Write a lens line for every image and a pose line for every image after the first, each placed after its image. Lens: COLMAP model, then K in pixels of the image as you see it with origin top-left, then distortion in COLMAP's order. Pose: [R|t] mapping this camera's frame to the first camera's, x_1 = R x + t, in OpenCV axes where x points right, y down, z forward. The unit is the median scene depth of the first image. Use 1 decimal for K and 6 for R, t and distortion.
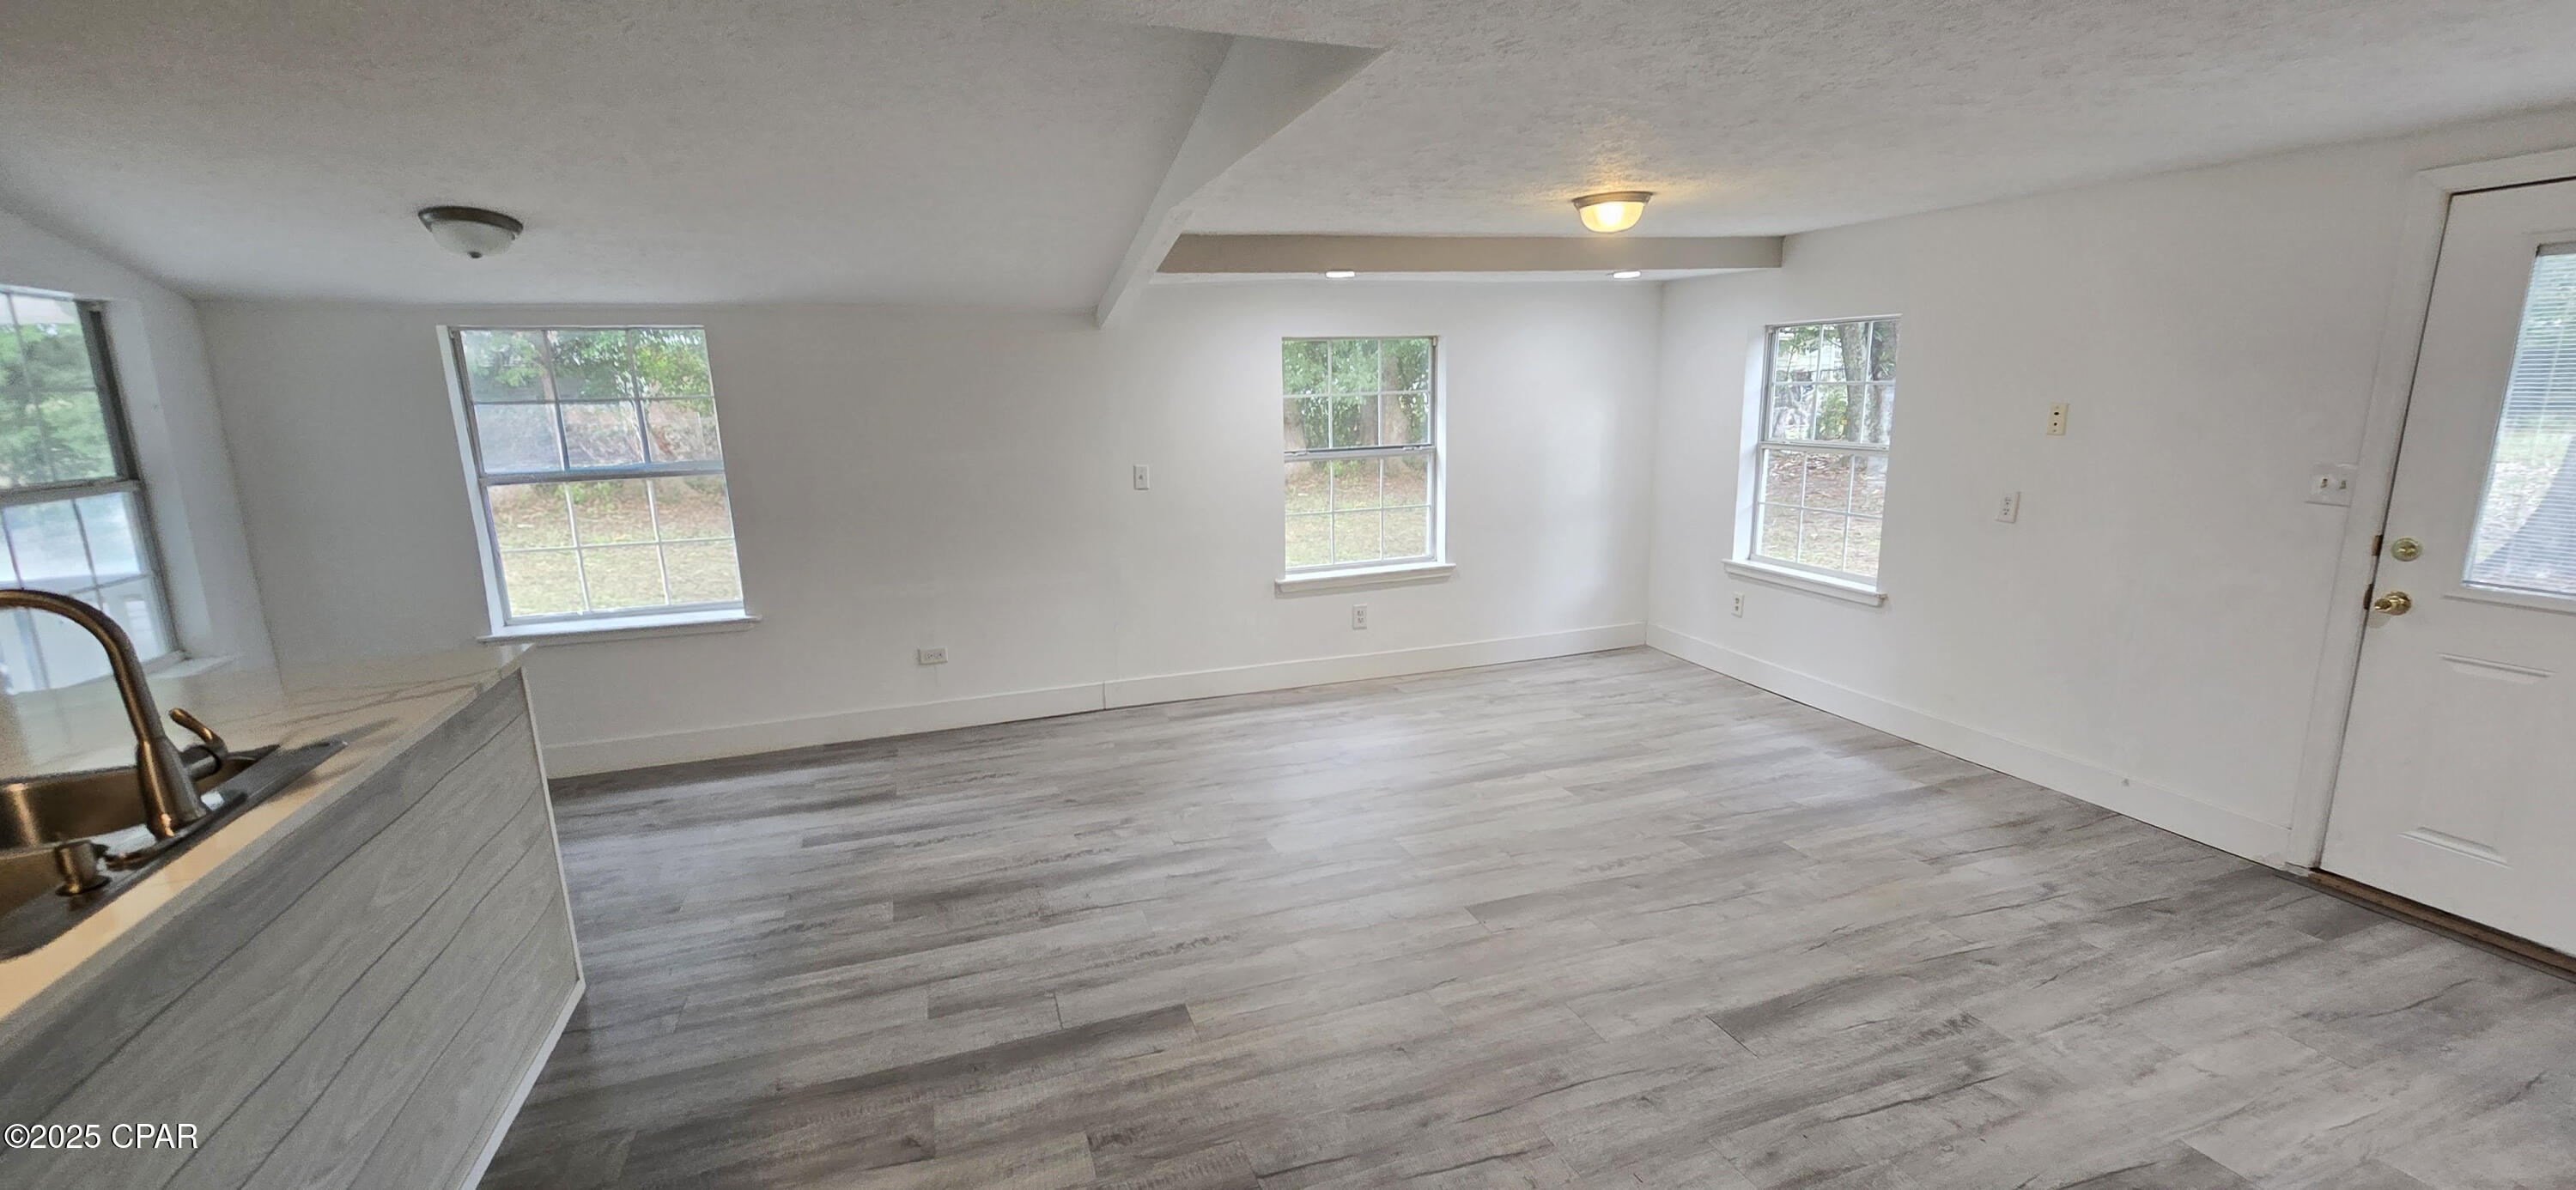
lens RADIAL K [[1052.2, 0, 1292.5], [0, 1052.2, 588.9], [0, 0, 1]] dist [0.001232, -0.000106]
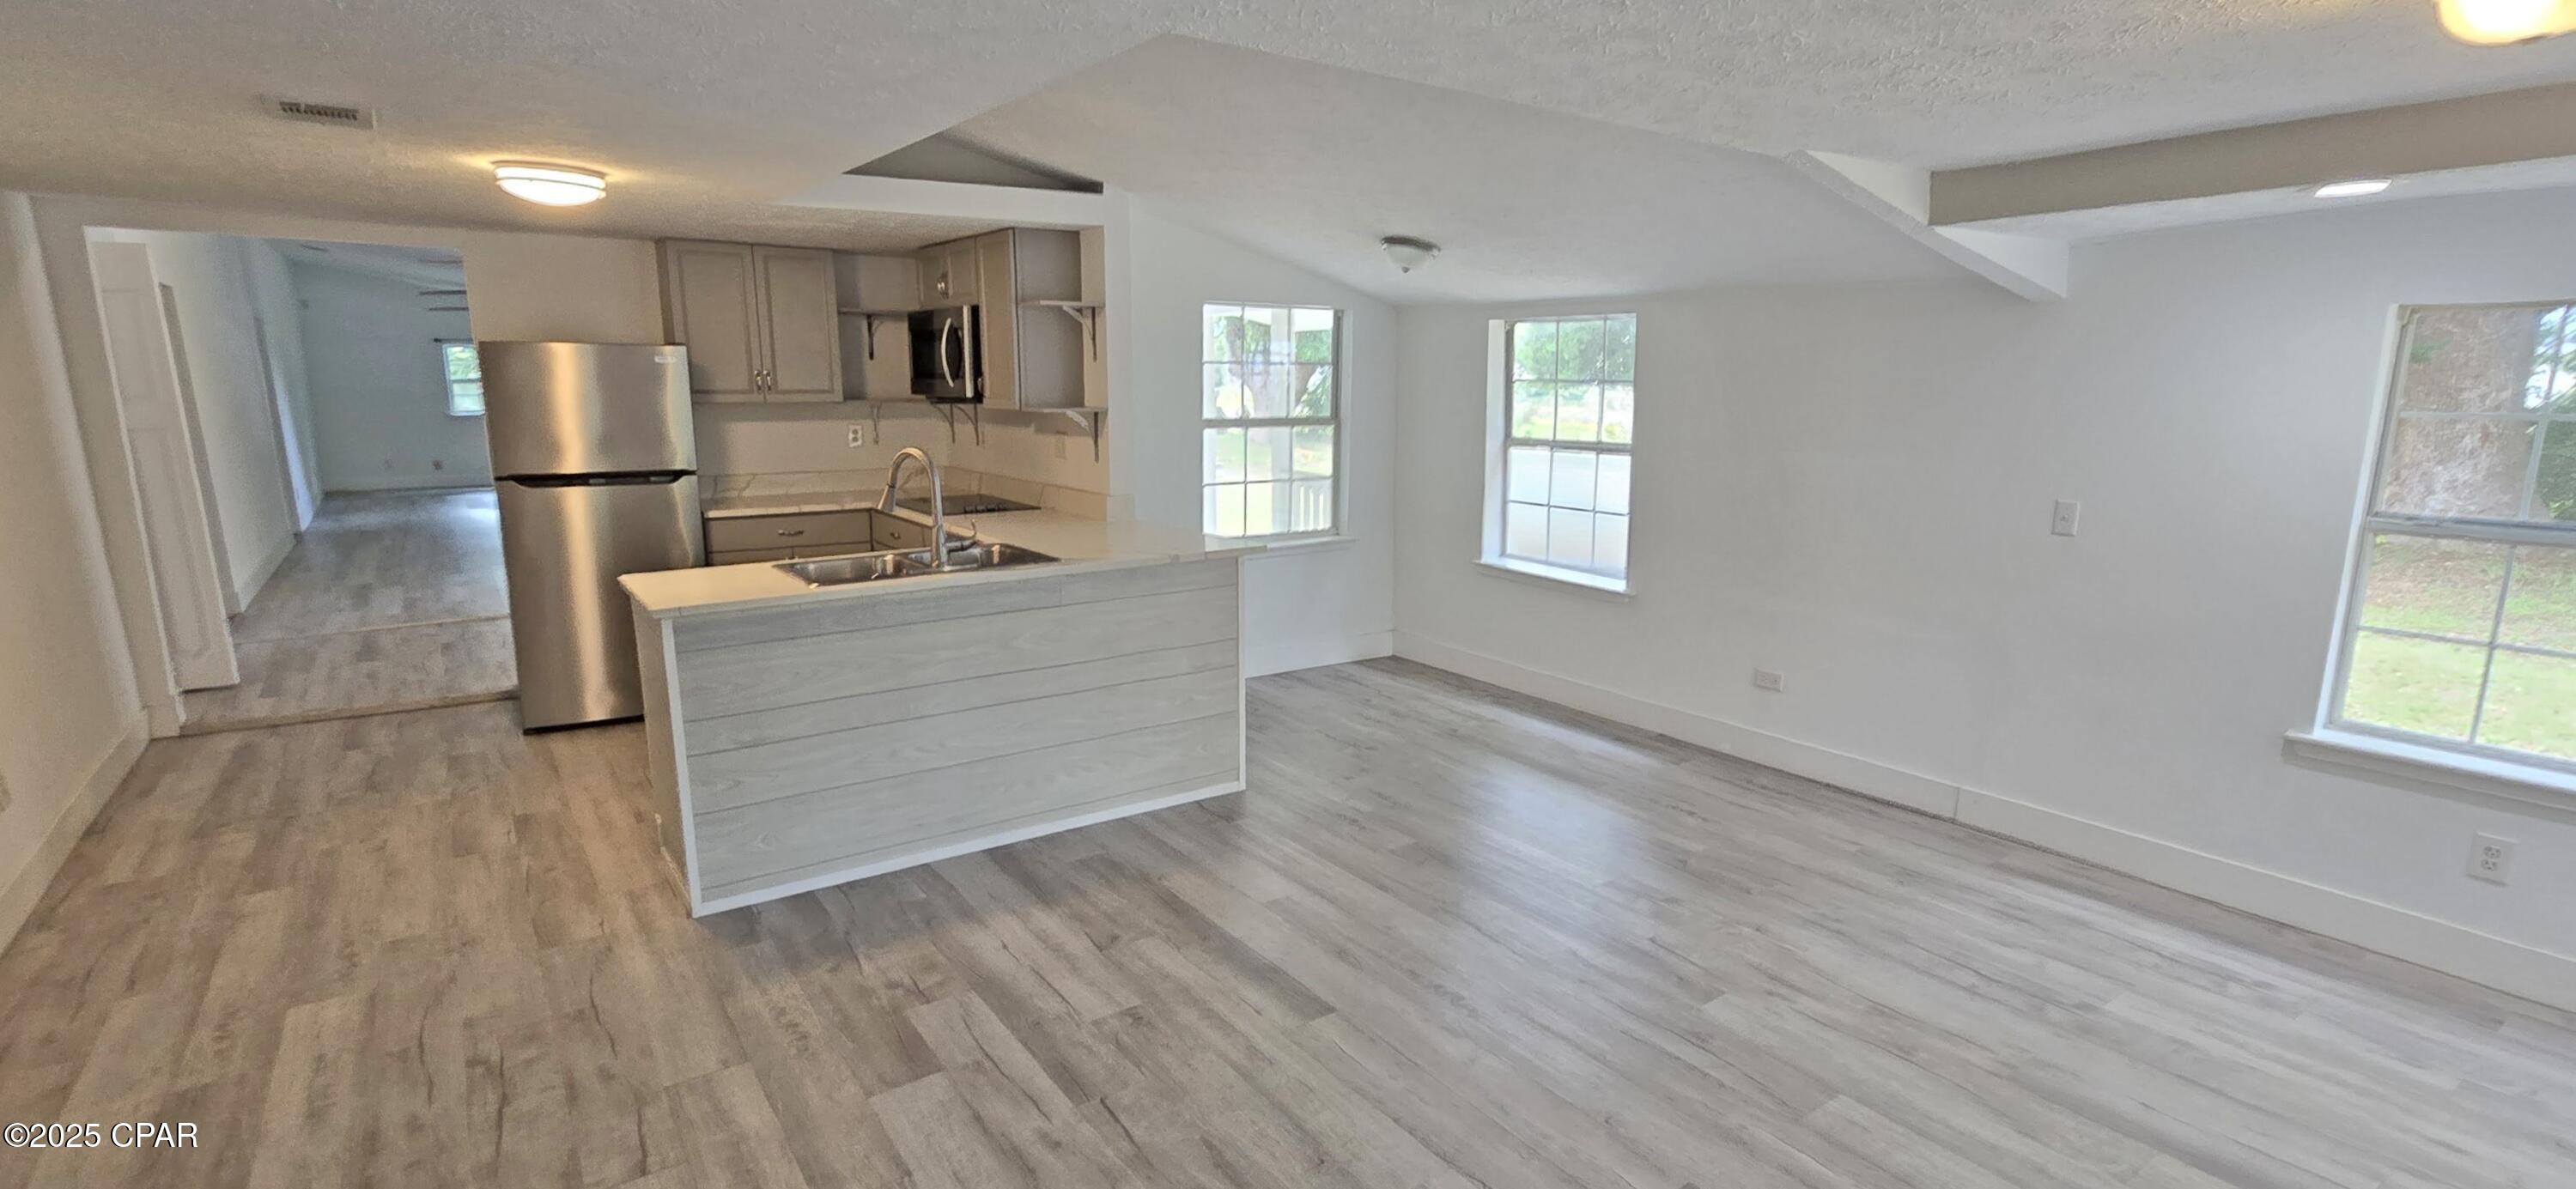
lens RADIAL K [[1142.3, 0, 1288.5], [0, 1142.3, 603.9], [0, 0, 1]] dist [0.002134, 0.000624]
pose [[0.285452, 0.212543, -0.934528, 0.462522], [-0.198900, 0.967007, 0.159175, -0.076453], [0.937526, 0.140441, 0.318309, 0.327852]]
